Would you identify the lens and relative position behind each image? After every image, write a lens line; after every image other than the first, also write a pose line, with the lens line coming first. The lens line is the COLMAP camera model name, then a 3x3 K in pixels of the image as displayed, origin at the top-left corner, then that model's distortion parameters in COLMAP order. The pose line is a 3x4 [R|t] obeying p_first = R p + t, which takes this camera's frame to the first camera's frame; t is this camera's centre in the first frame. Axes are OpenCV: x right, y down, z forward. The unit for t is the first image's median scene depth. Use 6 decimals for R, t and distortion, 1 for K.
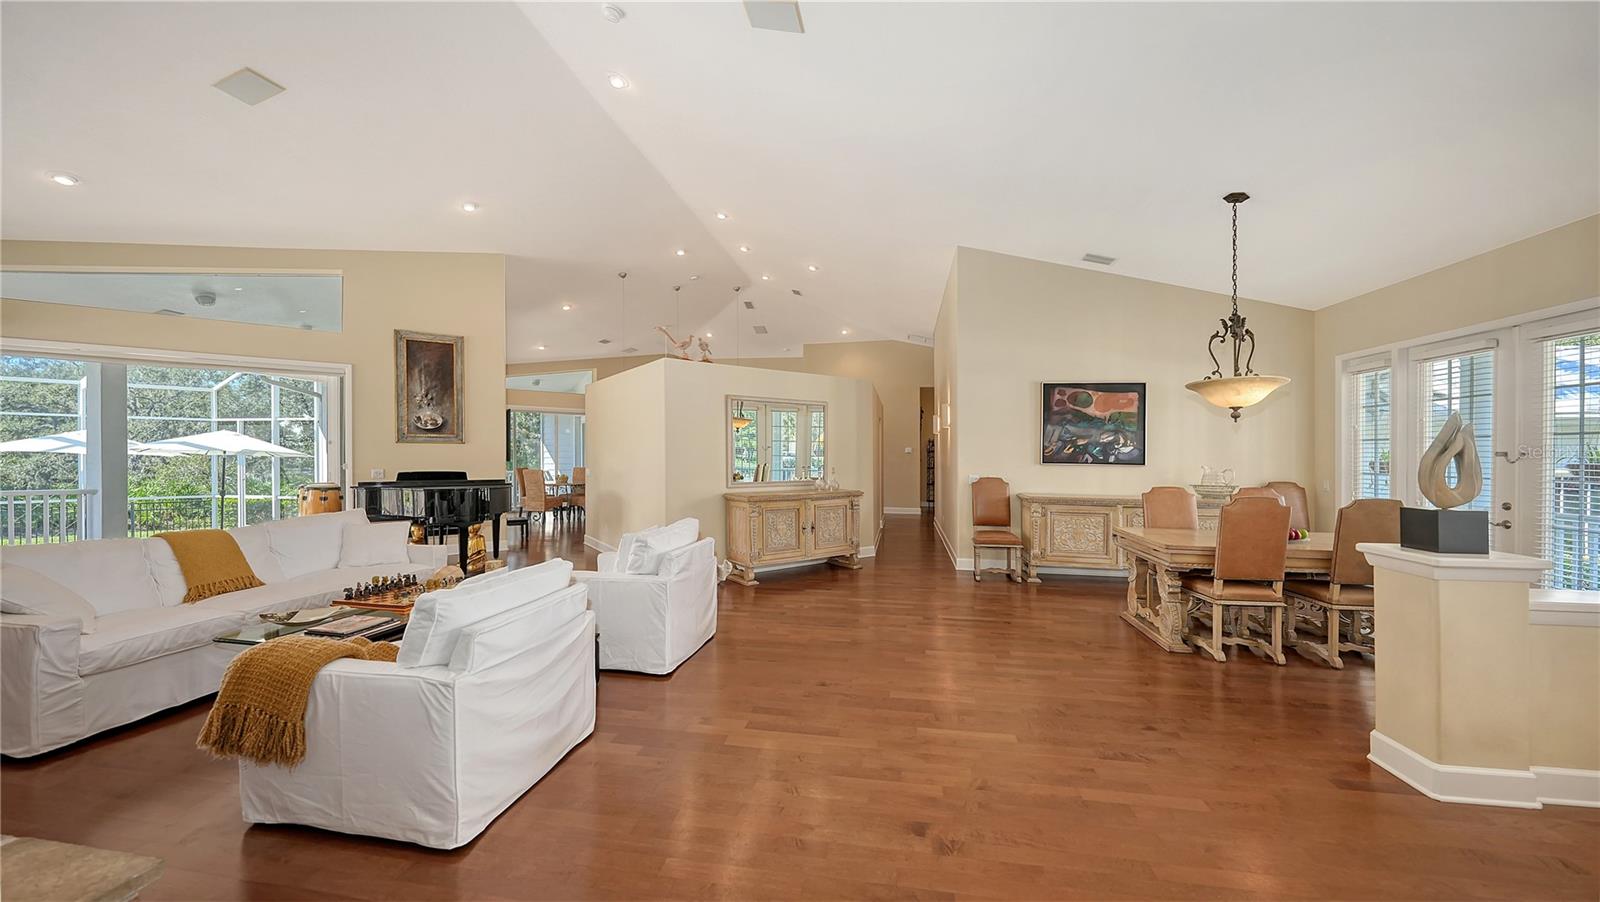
lens RADIAL K [[568.3, 0, 800.0], [0, 568.3, 451.0], [0, 0, 1]] dist [0.000876, 0.000061]
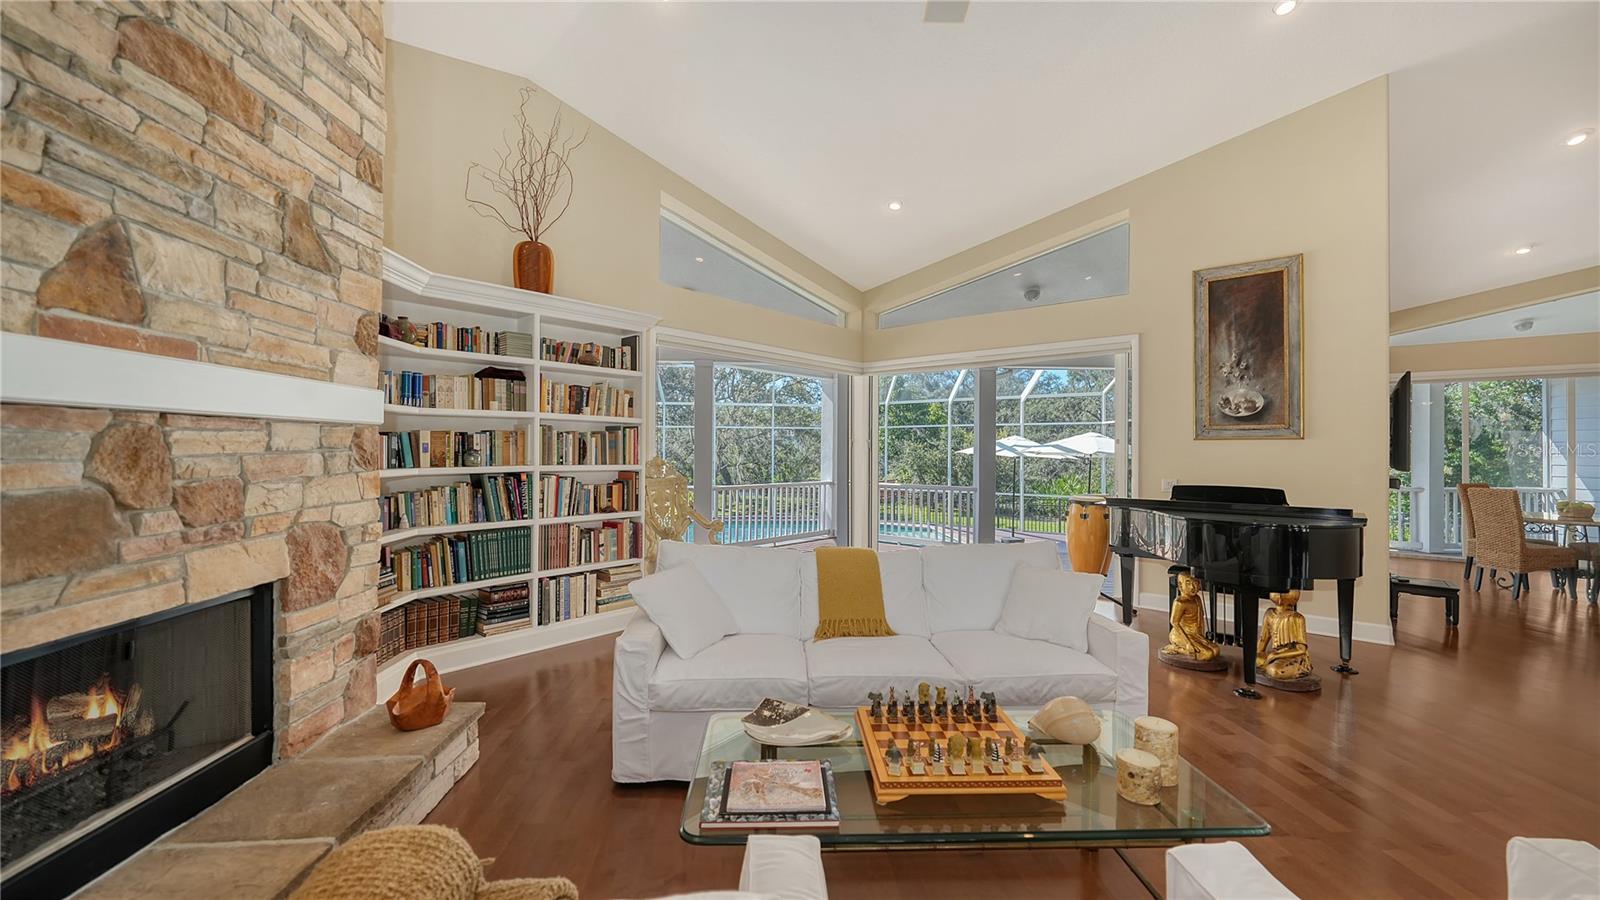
lens RADIAL K [[663.0, 0, 800.0], [0, 663.0, 450.0], [0, 0, 1]] dist [0.001952, 0.000081]
pose [[0.261587, -0.008564, -0.965142, -0.079308], [0.002157, 0.999963, -0.008289, 0.002719], [0.965177, 0.000087, 0.261596, 0.346074]]
